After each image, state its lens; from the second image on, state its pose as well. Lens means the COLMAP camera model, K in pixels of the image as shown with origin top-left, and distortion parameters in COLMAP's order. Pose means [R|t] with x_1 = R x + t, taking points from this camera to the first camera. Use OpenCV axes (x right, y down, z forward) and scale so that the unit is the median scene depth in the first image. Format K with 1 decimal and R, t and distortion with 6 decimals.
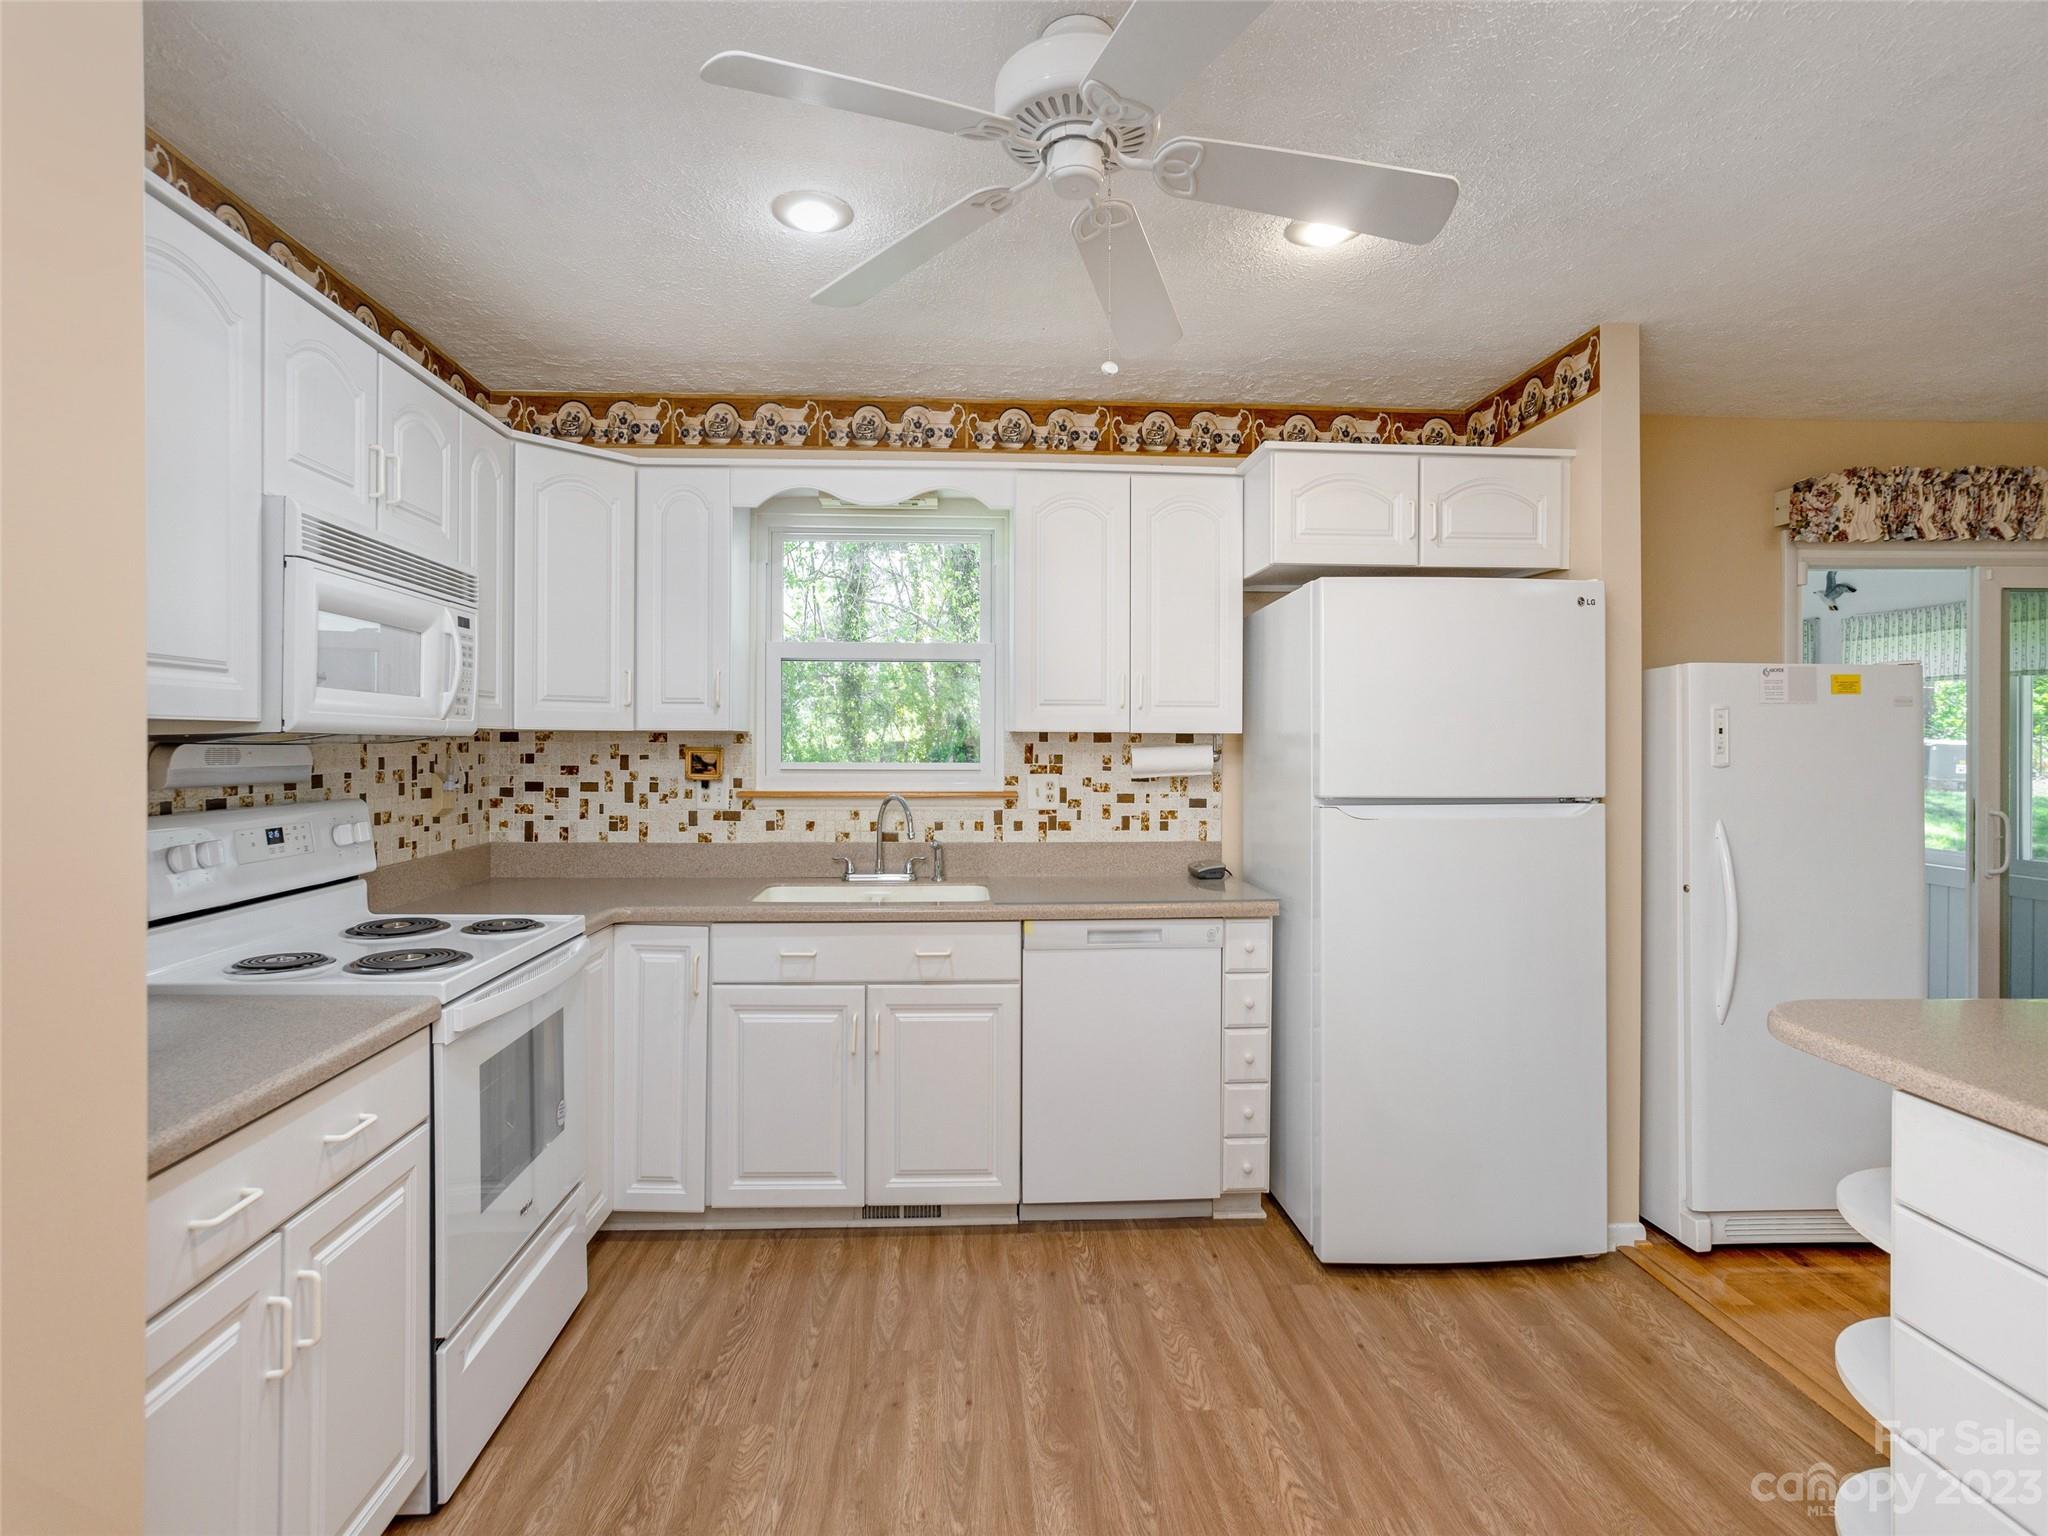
lens RADIAL K [[982.3, 0, 1032.3], [0, 982.3, 749.1], [0, 0, 1]] dist [-0.031949, 0.025072]
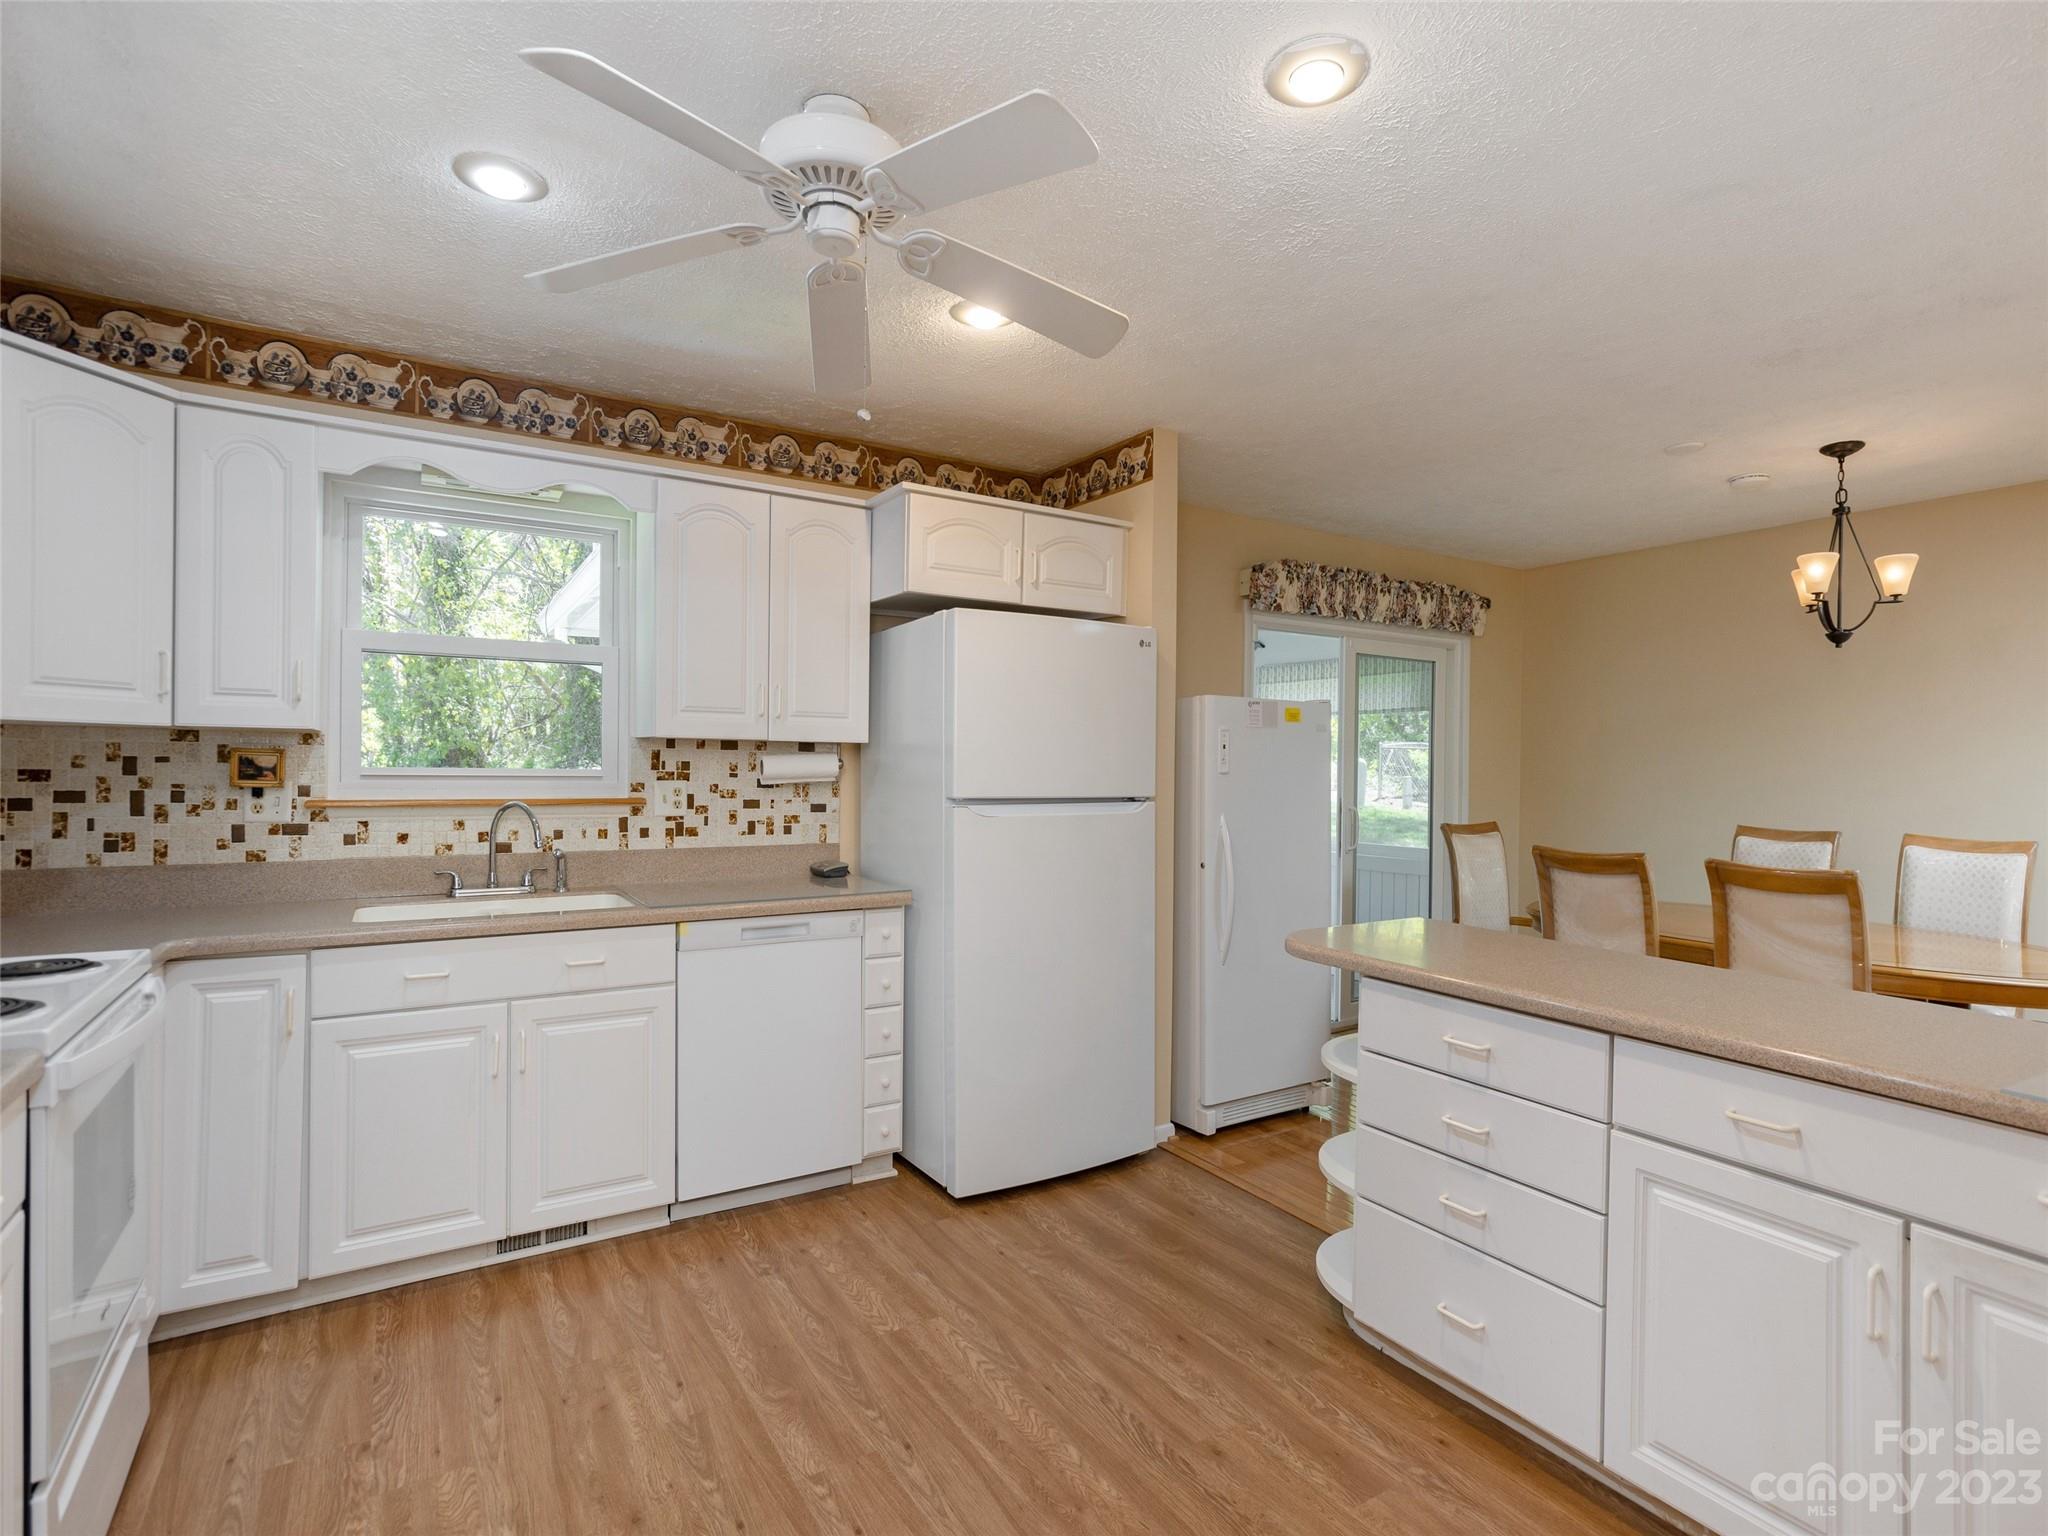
lens RADIAL K [[982.3, 0, 1018.0], [0, 982.3, 771.7], [0, 0, 1]] dist [-0.031949, 0.025072]
pose [[0.879459, 0.003693, 0.475961, -0.179268], [-0.005896, 0.999978, 0.003135, 0.013262], [-0.475939, -0.005564, 0.879461, -0.052741]]
